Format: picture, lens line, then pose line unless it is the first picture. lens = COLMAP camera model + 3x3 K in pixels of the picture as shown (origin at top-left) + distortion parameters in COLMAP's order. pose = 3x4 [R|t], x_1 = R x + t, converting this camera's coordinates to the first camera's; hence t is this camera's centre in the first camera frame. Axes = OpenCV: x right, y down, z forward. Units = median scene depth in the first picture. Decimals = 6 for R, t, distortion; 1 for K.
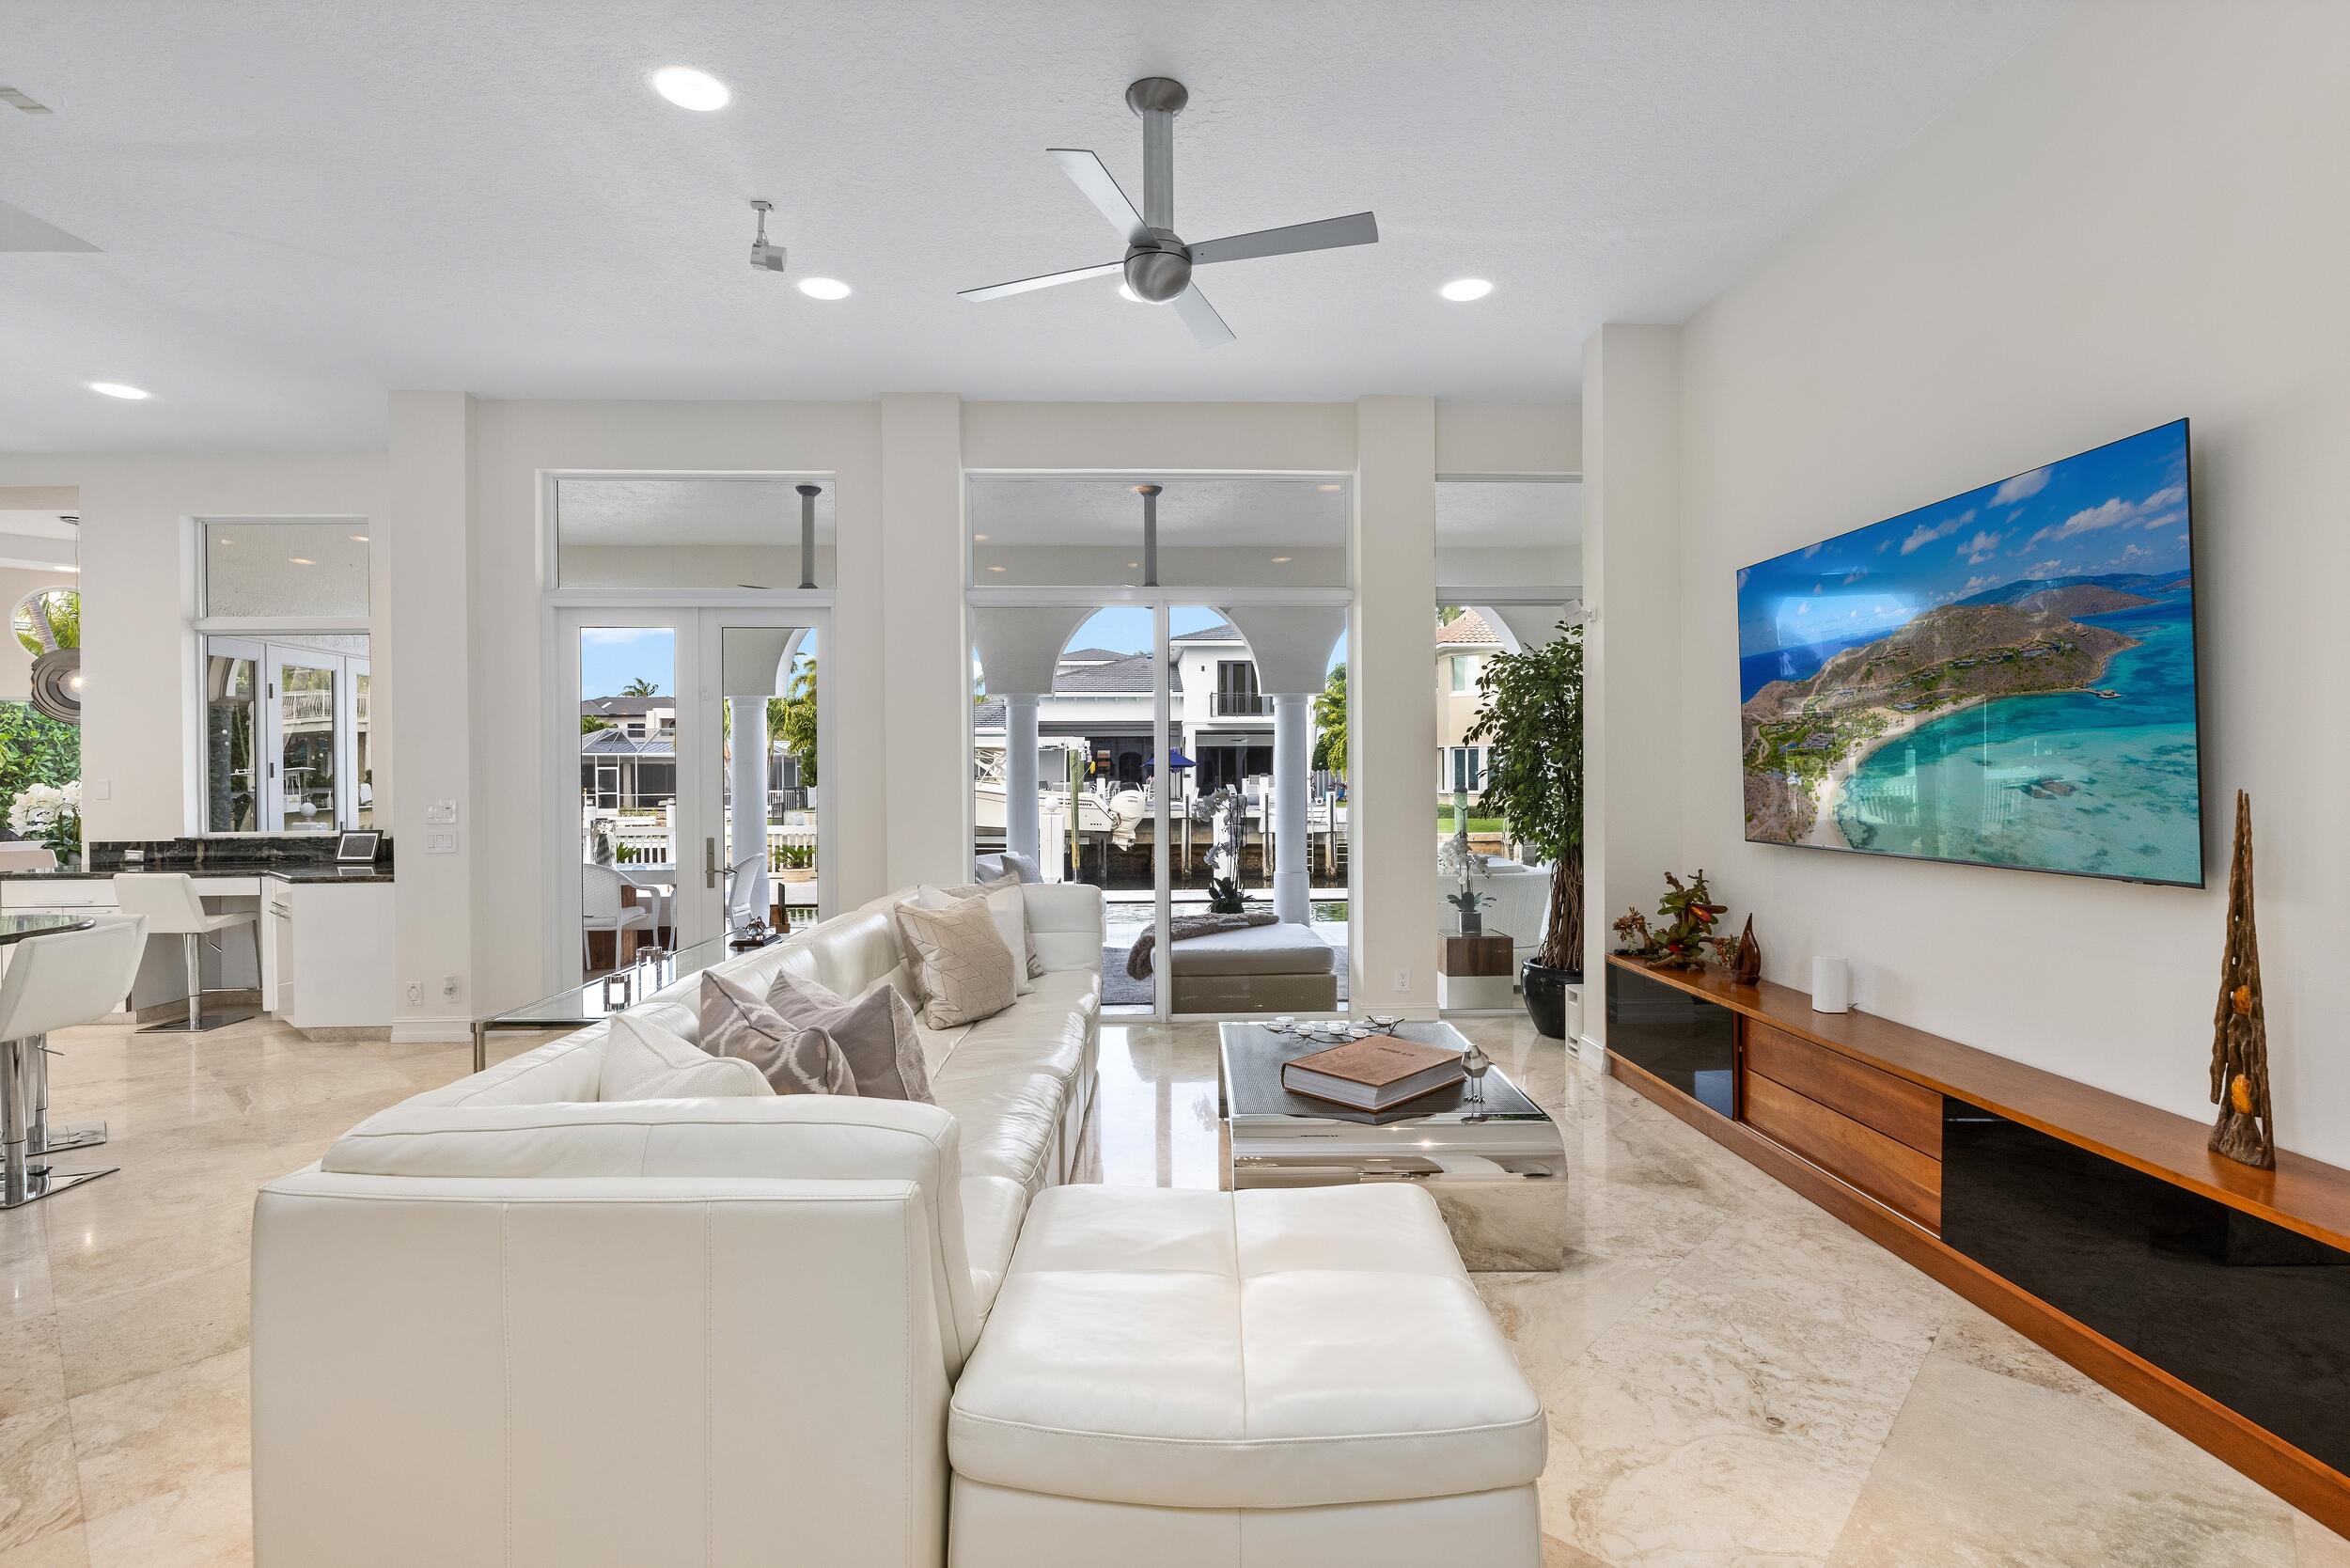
lens RADIAL K [[1115.5, 0, 1175.0], [0, 1115.5, 792.6], [0, 0, 1]] dist [0.002848, 0.000714]
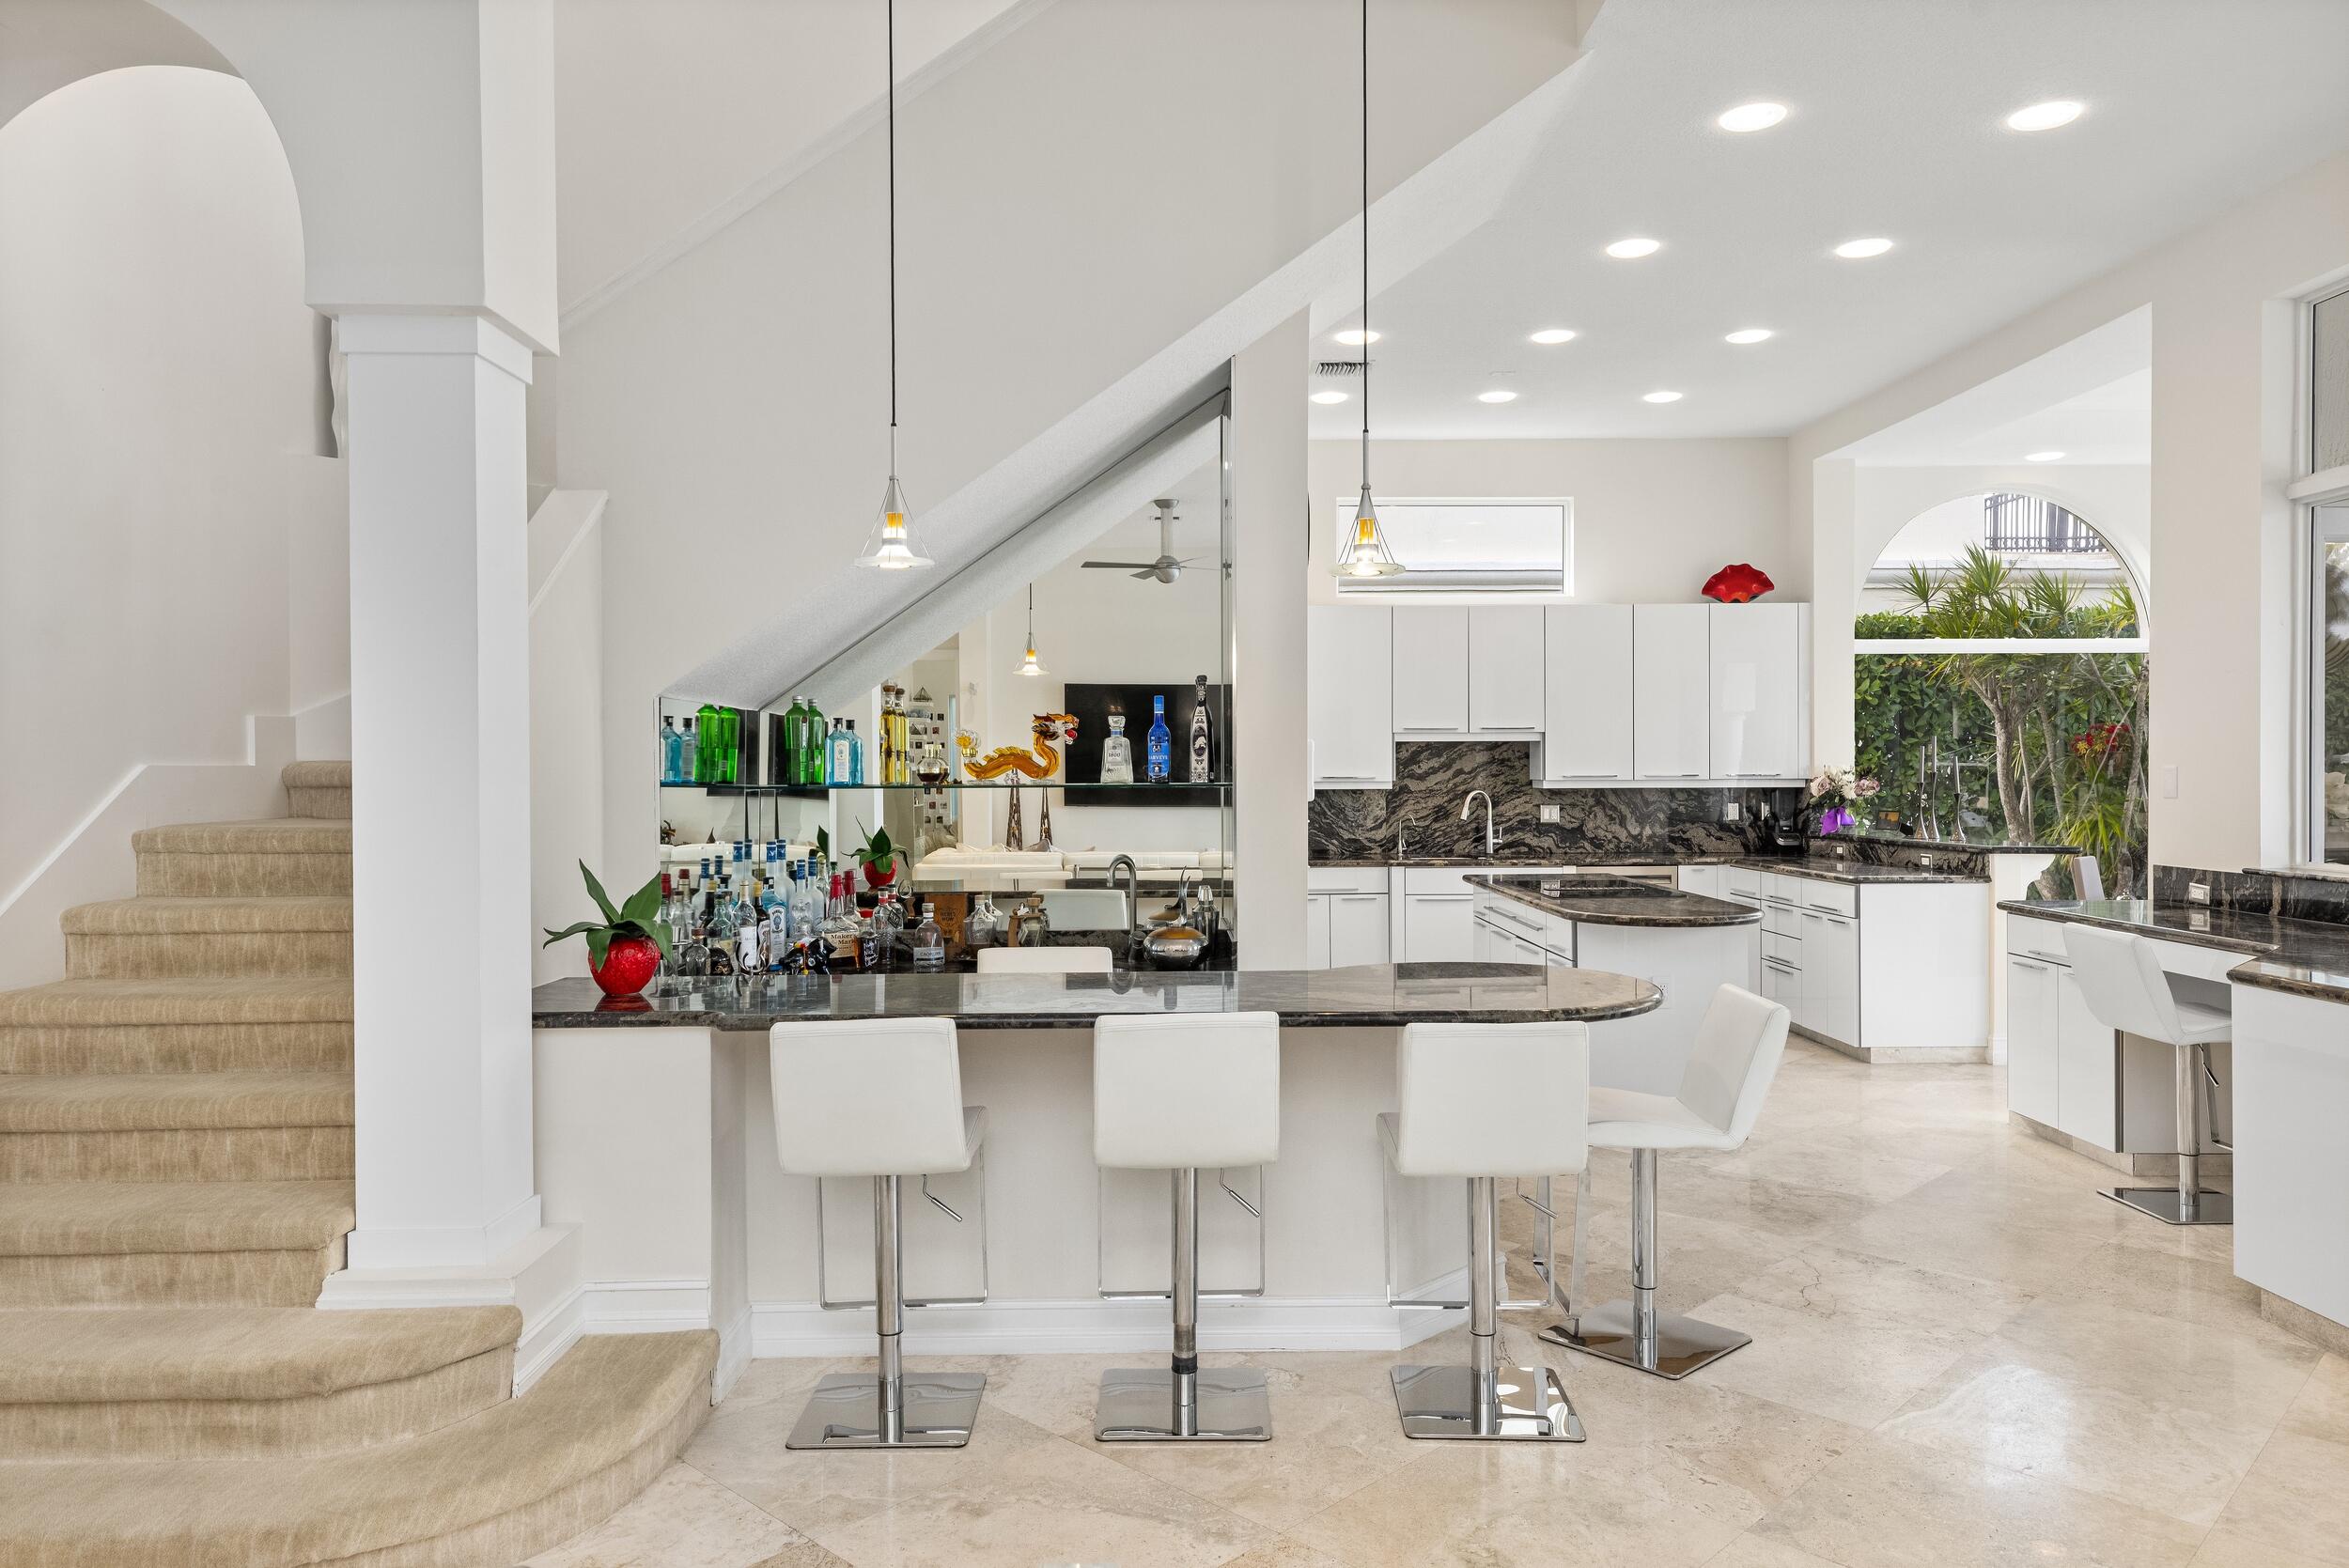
lens RADIAL K [[1566.4, 0, 1164.8], [0, 1566.4, 774.8], [0, 0, 1]] dist [0.005690, 0.003173]
pose [[-0.019896, 0.013630, -0.999709, -0.078852], [-0.015356, 0.999785, 0.013937, -0.010609], [0.999684, 0.015629, -0.019682, 0.477440]]
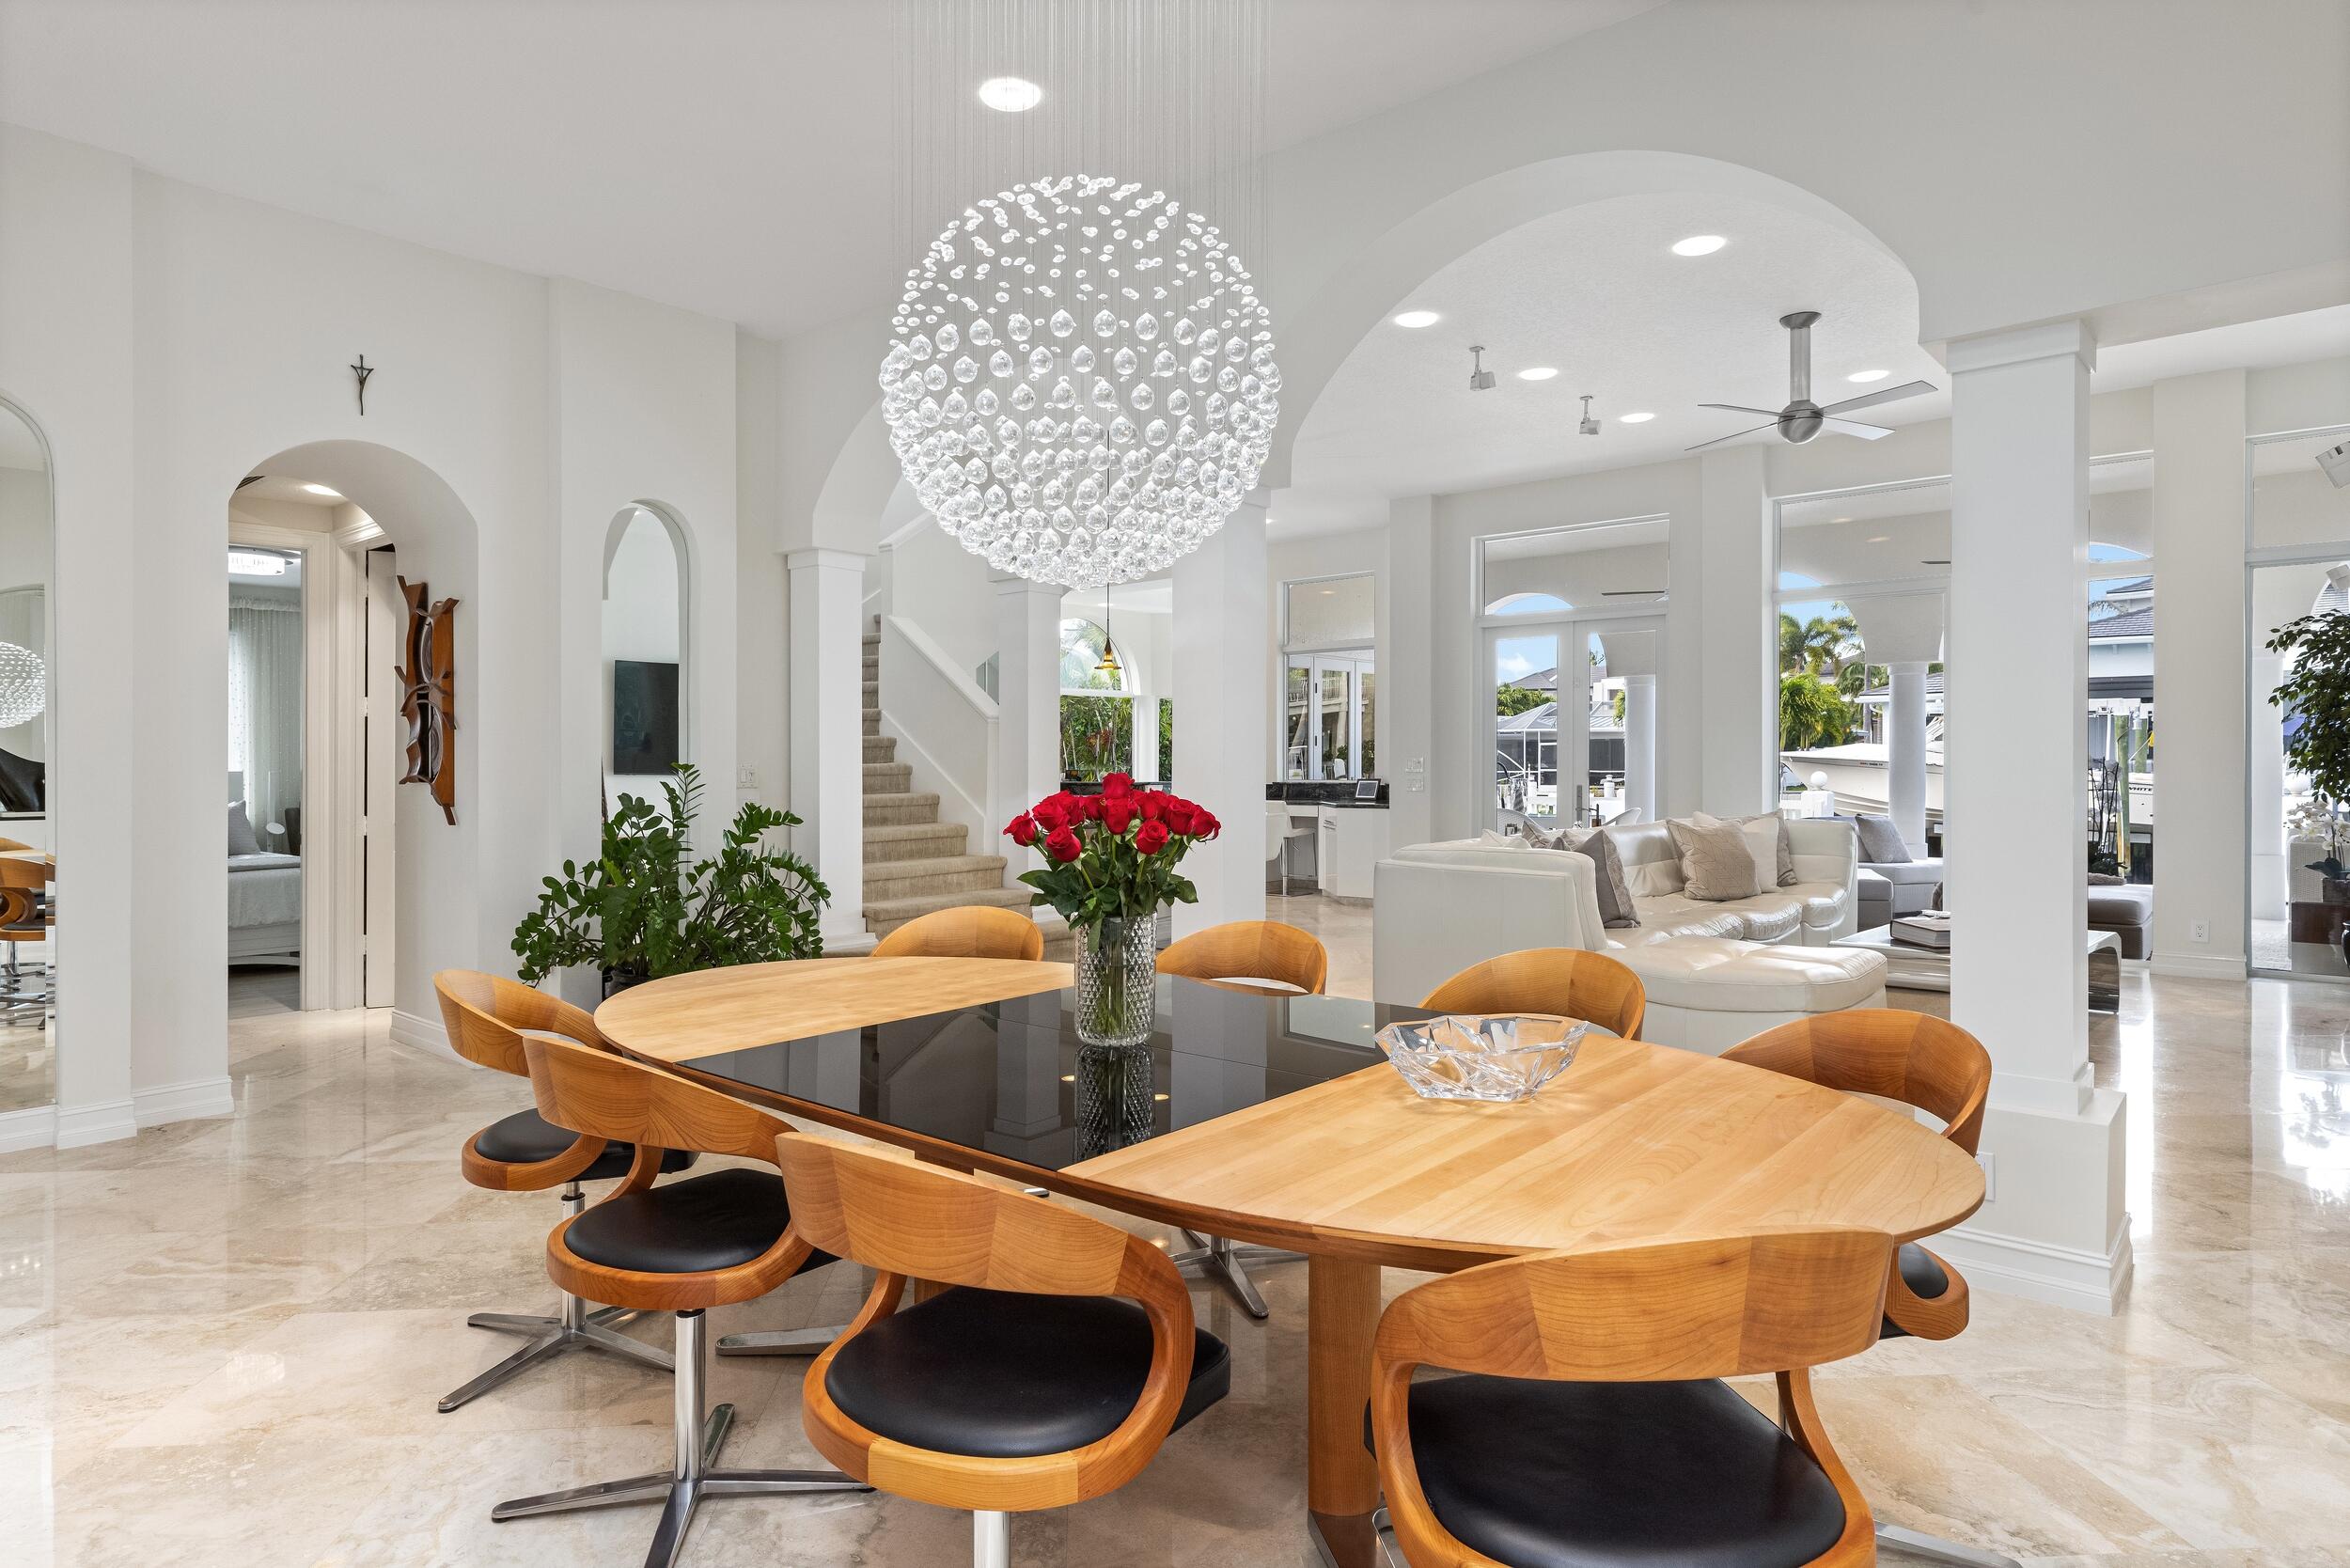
lens RADIAL K [[1332.7, 0, 1186.6], [0, 1332.7, 774.2], [0, 0, 1]] dist [0.023327, 0.000397]
pose [[0.738163, 0.010848, -0.674536, 0.323595], [-0.010767, 0.999933, 0.004299, 0.023106], [0.674537, 0.004089, 0.738230, -0.523855]]
